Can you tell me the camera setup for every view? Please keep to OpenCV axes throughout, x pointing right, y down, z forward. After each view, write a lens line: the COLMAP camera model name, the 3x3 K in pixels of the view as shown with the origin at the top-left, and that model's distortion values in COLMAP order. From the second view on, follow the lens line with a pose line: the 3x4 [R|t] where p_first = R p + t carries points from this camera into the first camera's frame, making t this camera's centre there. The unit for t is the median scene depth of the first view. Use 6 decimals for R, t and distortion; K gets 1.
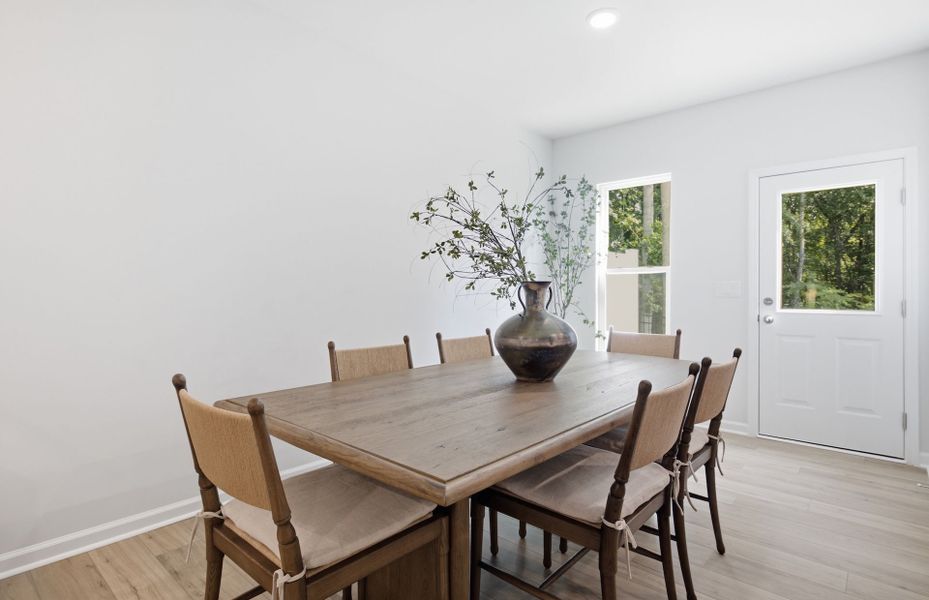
lens RADIAL K [[475.0, 0, 467.5], [0, 475.0, 293.6], [0, 0, 1]] dist [0.007238, -0.000659]
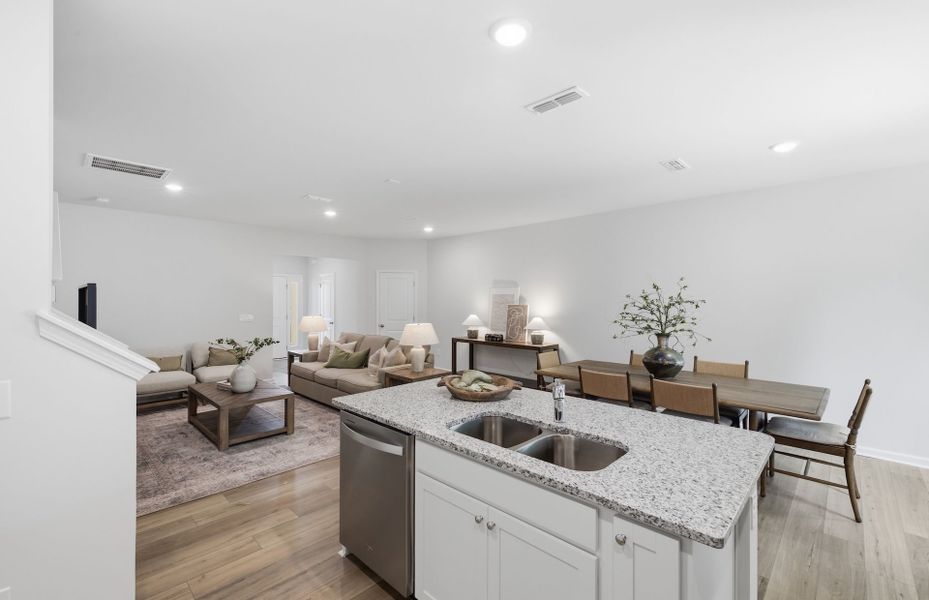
lens RADIAL K [[395.2, 0, 462.1], [0, 395.2, 298.2], [0, 0, 1]] dist [0.003471, -0.001045]
pose [[-0.045332, -0.001013, -0.998971, 1.134006], [-0.004423, 0.999990, -0.000813, -0.103459], [0.998962, 0.004382, -0.045336, 0.110257]]
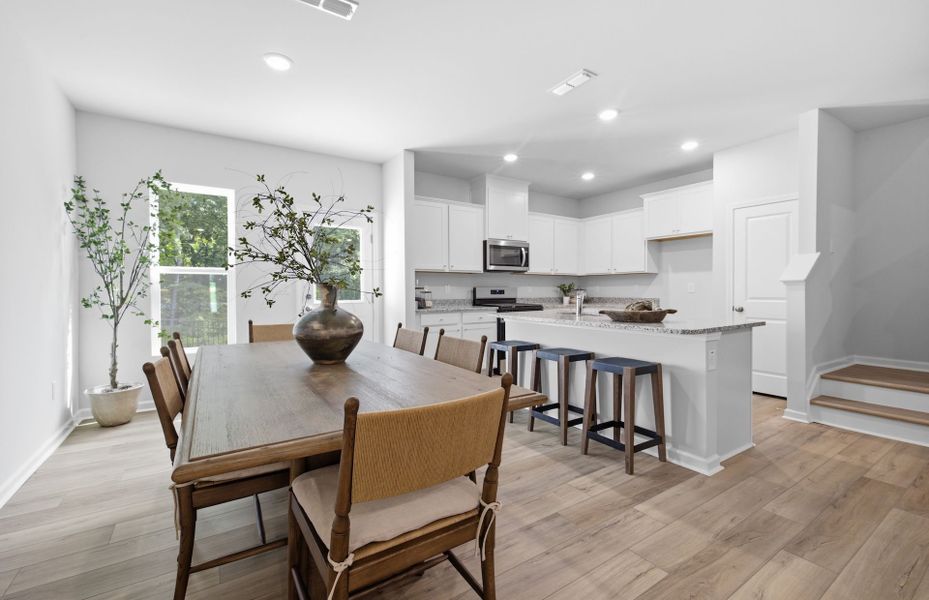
lens RADIAL K [[395.2, 0, 459.5], [0, 395.2, 294.5], [0, 0, 1]] dist [0.003471, -0.001045]
pose [[0.289620, -0.012435, 0.957061, -0.397841], [0.005876, 0.999920, 0.011214, -0.001566], [-0.957124, 0.002376, 0.289670, 0.201028]]
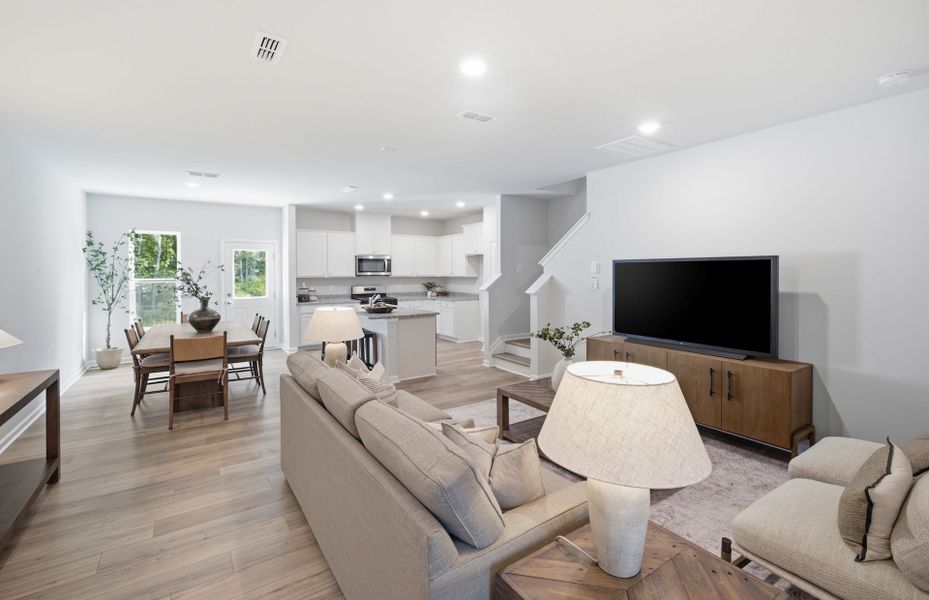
lens RADIAL K [[395.2, 0, 454.7], [0, 395.2, 276.4], [0, 0, 1]] dist [0.003471, -0.001045]
pose [[0.277716, -0.012115, 0.960587, -0.936399], [0.004535, 0.999926, 0.011300, -0.093051], [-0.960652, 0.001218, 0.277751, -0.612600]]
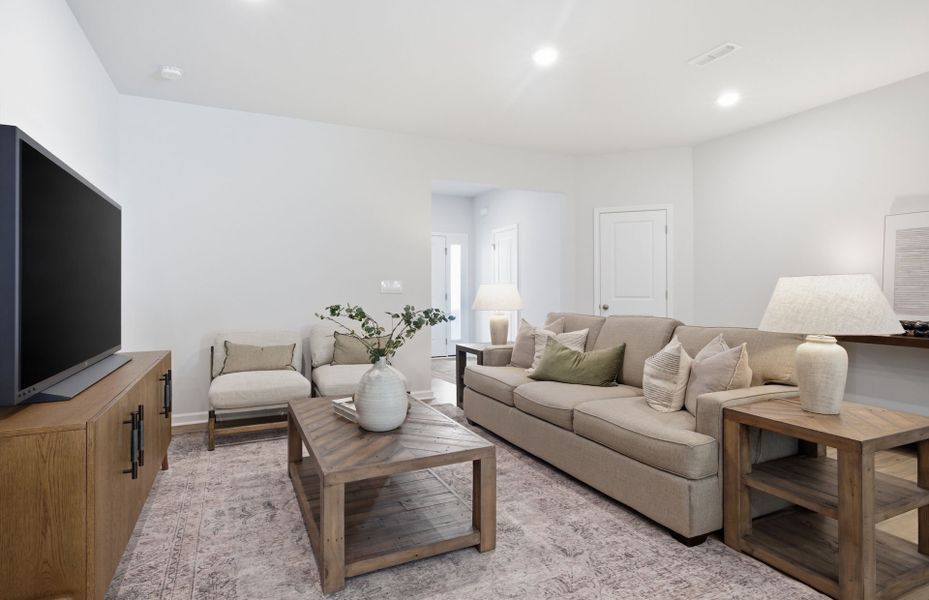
lens RADIAL K [[475.0, 0, 461.8], [0, 475.0, 292.7], [0, 0, 1]] dist [0.007238, -0.000659]
pose [[-0.395983, 0.003199, -0.918252, 0.501876], [0.000153, 0.999994, 0.003418, 0.000023], [0.918258, 0.001213, -0.395981, -0.258538]]
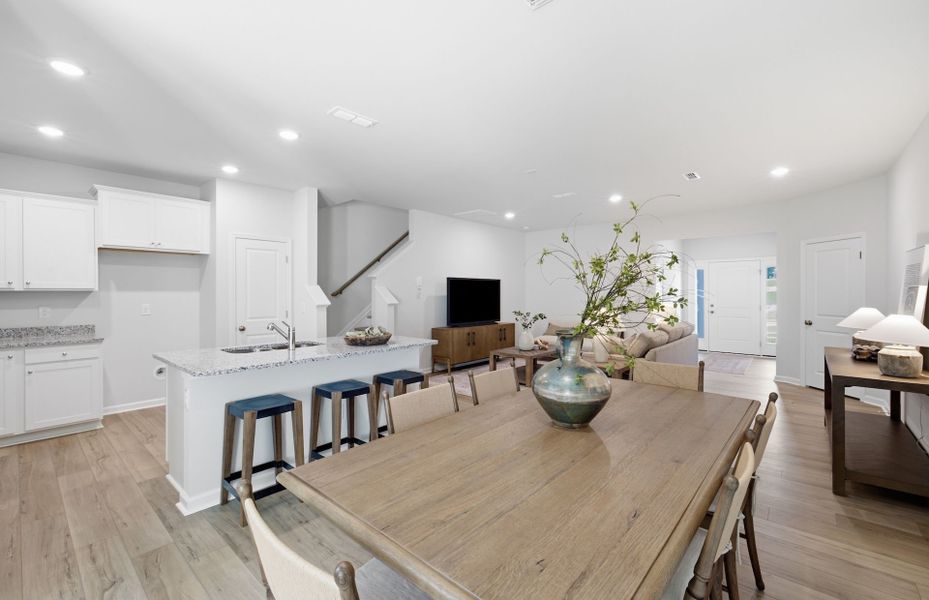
lens RADIAL K [[403.0, 0, 458.6], [0, 403.0, 293.7], [0, 0, 1]] dist [0.000984, -0.000989]
pose [[-0.999965, -0.003188, 0.007771, 0.239453], [-0.003134, 0.999971, 0.006916, -0.067186], [-0.007793, 0.006891, -0.999946, 1.079481]]
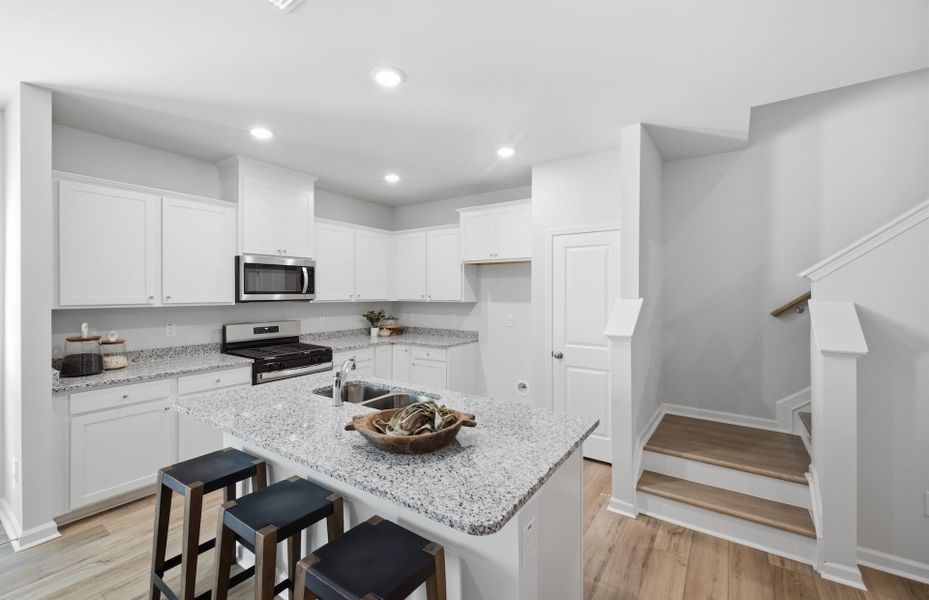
lens RADIAL K [[395.2, 0, 461.6], [0, 395.2, 290.6], [0, 0, 1]] dist [0.003471, -0.001045]
pose [[-0.098931, 0.001982, 0.995092, 0.014677], [0.000731, 0.999998, -0.001919, -0.099194], [-0.995094, 0.000538, -0.098932, 0.082717]]
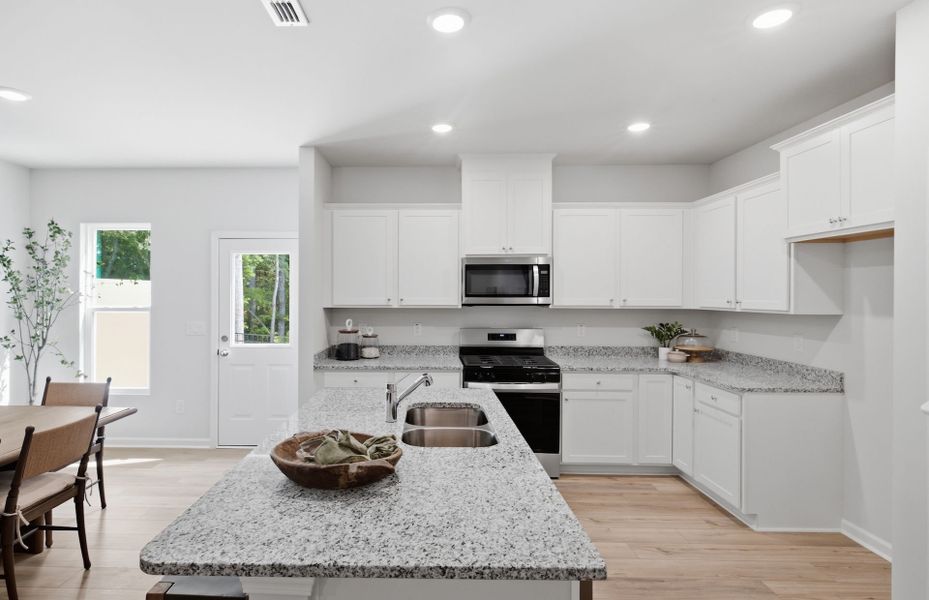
lens RADIAL K [[475.0, 0, 408.3], [0, 475.0, 301.7], [0, 0, 1]] dist [0.007238, -0.000659]
pose [[0.782802, -0.007491, 0.622225, 0.231928], [-0.000166, 0.999925, 0.012246, -0.095776], [-0.622270, -0.009690, 0.782742, -0.277632]]
